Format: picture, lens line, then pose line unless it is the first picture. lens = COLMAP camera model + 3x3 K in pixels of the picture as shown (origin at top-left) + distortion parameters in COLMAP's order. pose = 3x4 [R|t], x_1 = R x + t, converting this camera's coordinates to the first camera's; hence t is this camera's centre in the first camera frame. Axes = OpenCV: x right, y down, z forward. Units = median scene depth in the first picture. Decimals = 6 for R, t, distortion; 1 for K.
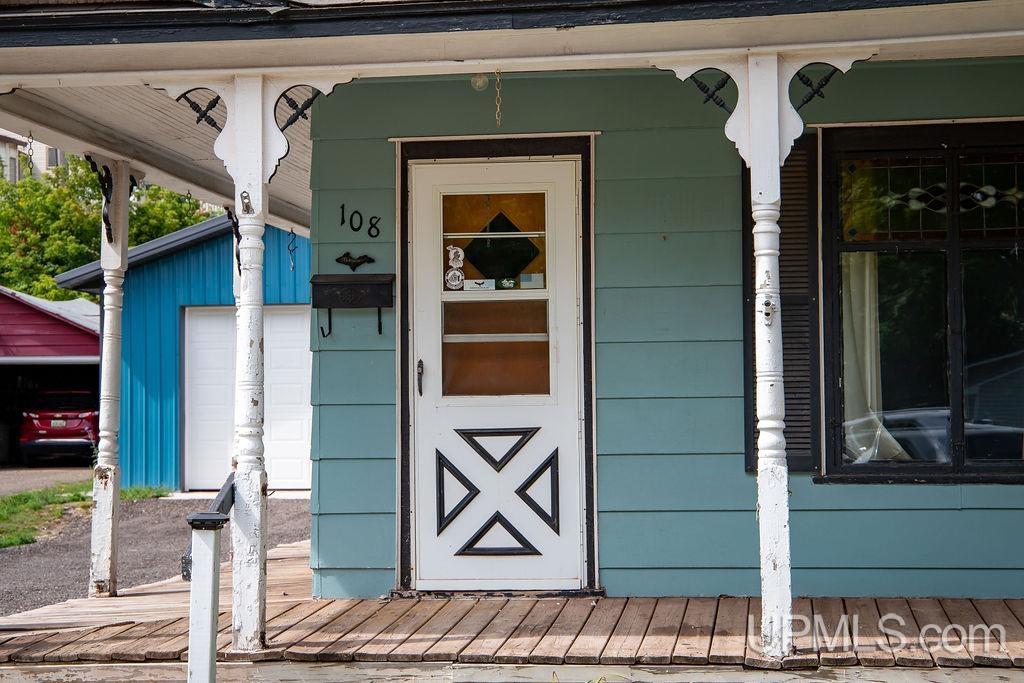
lens RADIAL K [[1777.0, 0, 512.0], [0, 1777.0, 341.5], [0, 0, 1]] dist [0.121581, 0.091308]
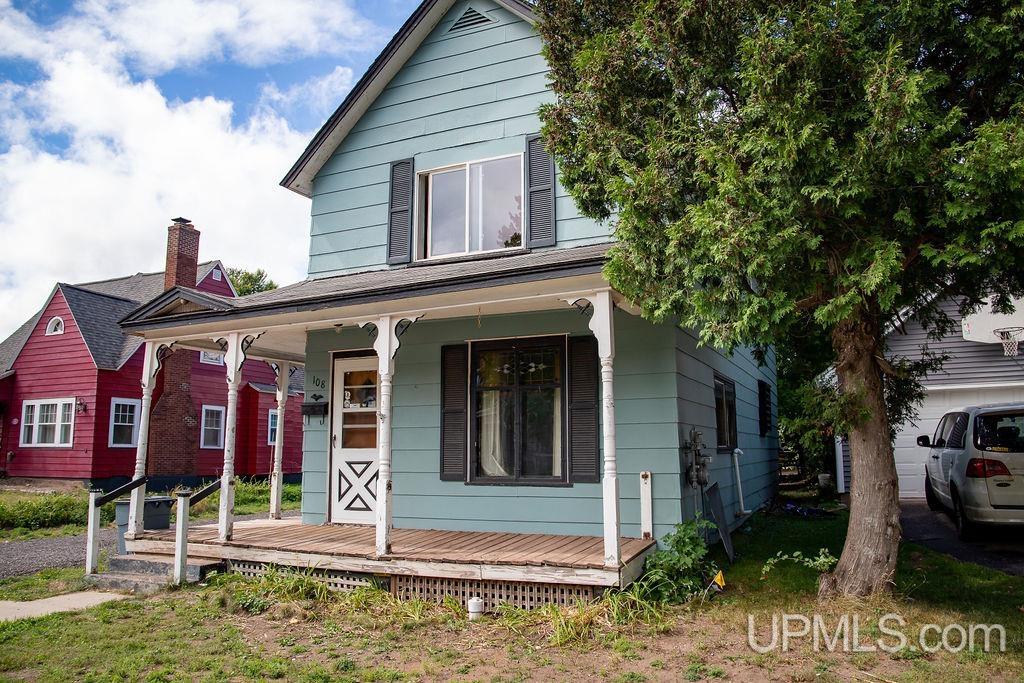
lens RADIAL K [[691.4, 0, 512.0], [0, 691.4, 341.5], [0, 0, 1]] dist [-0.083747, 0.001129]
pose [[0.959580, -0.039677, -0.278624, 0.492748], [0.007734, 0.993356, -0.114821, -0.007736], [0.281328, 0.108025, 0.953512, 0.088151]]
